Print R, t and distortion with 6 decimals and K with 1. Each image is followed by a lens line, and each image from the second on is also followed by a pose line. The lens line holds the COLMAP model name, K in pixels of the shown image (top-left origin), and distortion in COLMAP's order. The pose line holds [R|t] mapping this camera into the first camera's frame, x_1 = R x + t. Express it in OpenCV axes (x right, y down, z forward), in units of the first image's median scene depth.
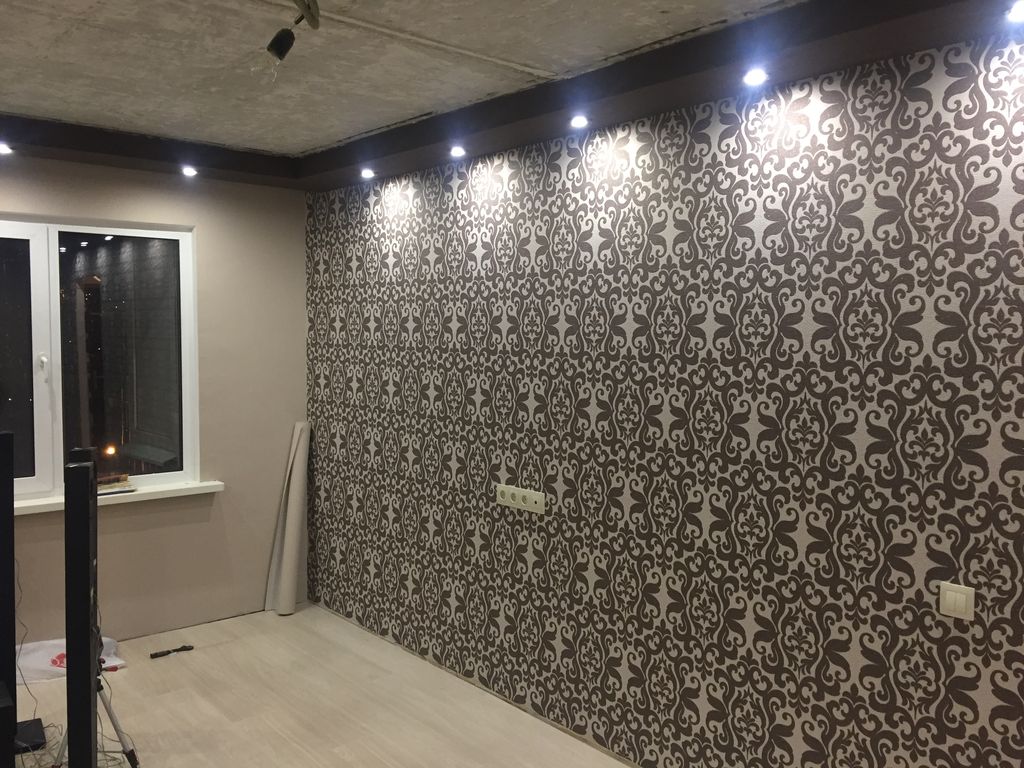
lens RADIAL K [[882.7, 0, 512.0], [0, 882.7, 384.0], [0, 0, 1]] dist [0.079644, -0.096060]
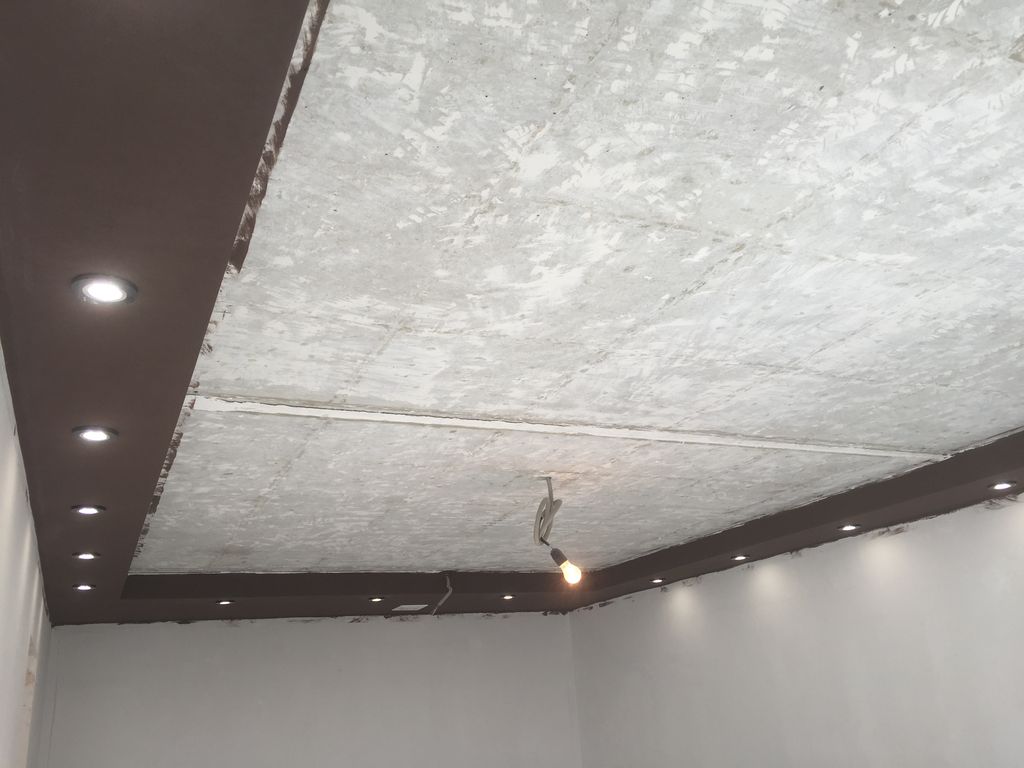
lens RADIAL K [[882.7, 0, 512.0], [0, 882.7, 384.0], [0, 0, 1]] dist [0.079644, -0.096060]
pose [[-0.960876, 0.147944, 0.234156, -0.399709], [0.076155, 0.953930, -0.290204, -0.149127], [-0.266302, -0.261018, -0.927875, 1.734824]]
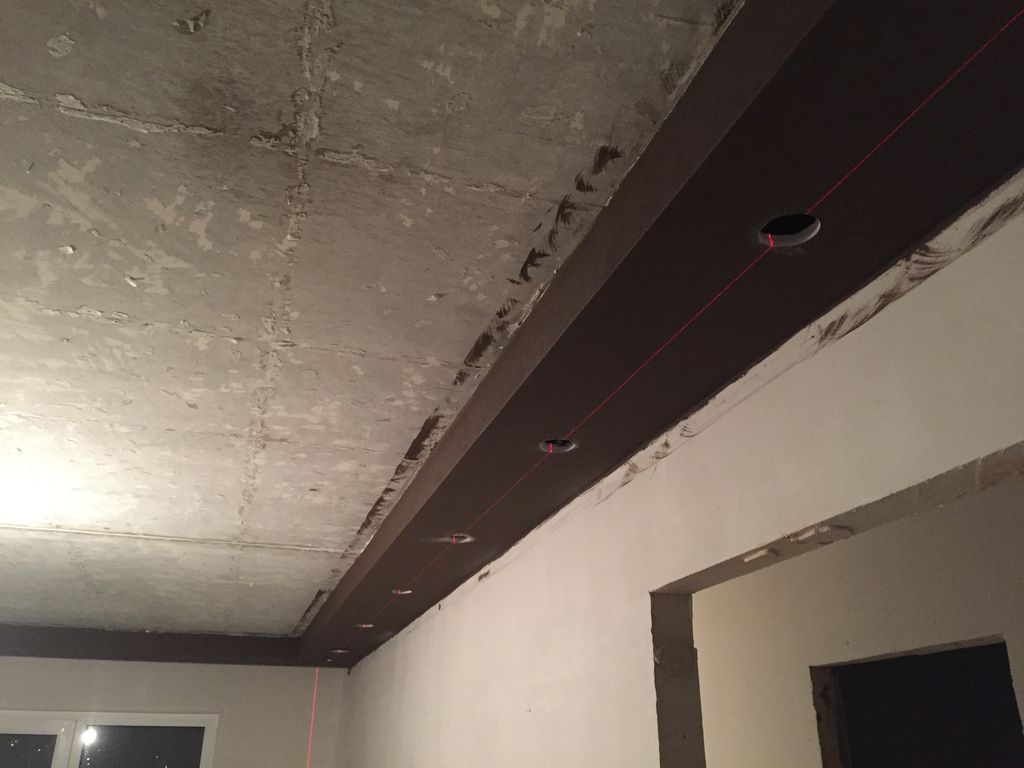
lens RADIAL K [[882.7, 0, 512.0], [0, 882.7, 384.0], [0, 0, 1]] dist [0.079644, -0.096060]
pose [[0.923100, -0.154104, -0.352334, 0.618719], [-0.027215, 0.887723, -0.459574, -0.081435], [0.383597, 0.433821, 0.815262, 0.239675]]
